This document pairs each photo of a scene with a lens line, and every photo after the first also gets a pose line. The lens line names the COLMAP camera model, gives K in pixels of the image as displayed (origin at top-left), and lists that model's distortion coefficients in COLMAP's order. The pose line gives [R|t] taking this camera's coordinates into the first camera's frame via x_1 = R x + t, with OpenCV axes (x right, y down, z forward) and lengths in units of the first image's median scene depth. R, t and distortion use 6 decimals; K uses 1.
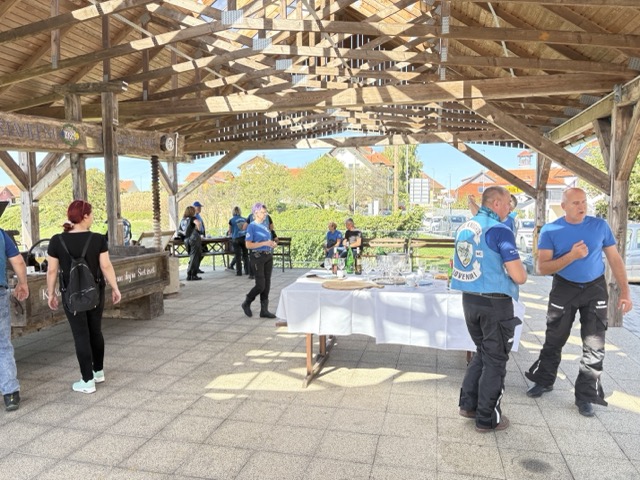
lens RADIAL K [[481.8, 0, 313.8], [0, 481.8, 246.9], [0, 0, 1]] dist [0.041628, -0.042009]
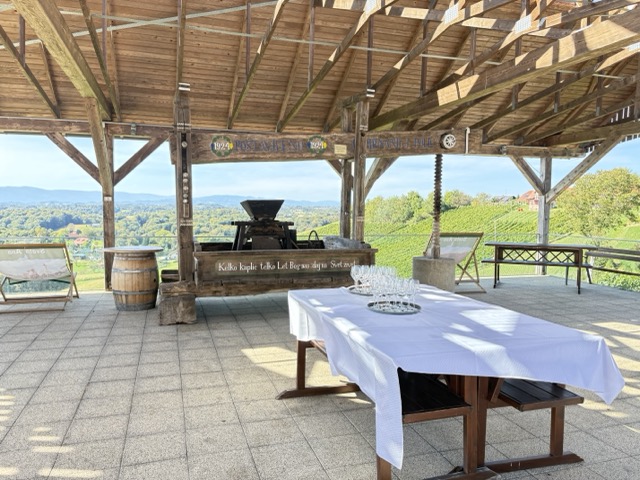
lens RADIAL K [[481.8, 0, 323.5], [0, 481.8, 242.5], [0, 0, 1]] dist [0.041628, -0.042009]
pose [[0.524110, 0.077432, -0.848123, 0.555144], [-0.089588, 0.995346, 0.035511, -0.032784], [0.846925, 0.057370, 0.528608, 0.399946]]
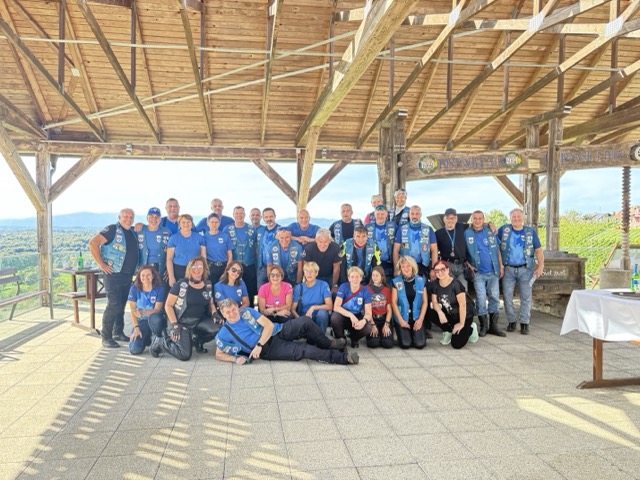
lens RADIAL K [[481.8, 0, 322.7], [0, 481.8, 240.7], [0, 0, 1]] dist [0.041628, -0.042009]
pose [[0.387787, 0.034101, -0.921118, 0.494152], [-0.082574, 0.996583, 0.002131, 0.018504], [0.918043, 0.075234, 0.389278, 0.065793]]
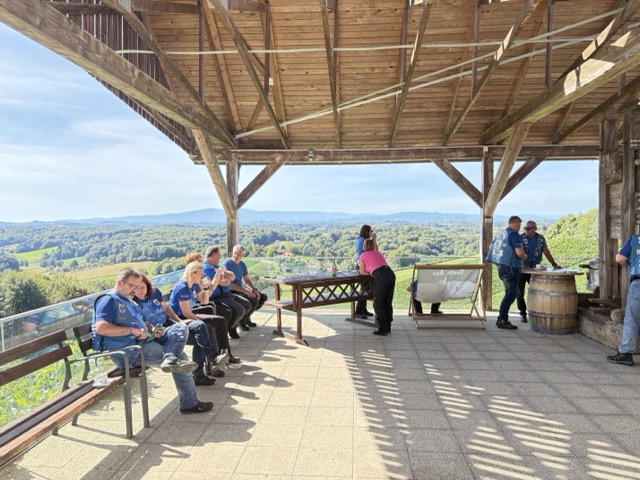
lens RADIAL K [[481.8, 0, 326.0], [0, 481.8, 239.5], [0, 0, 1]] dist [0.041628, -0.042009]
pose [[0.175150, 0.042523, -0.983623, 0.357038], [-0.082574, 0.996181, 0.028363, 0.003299], [0.981073, 0.076254, 0.177992, -0.119471]]
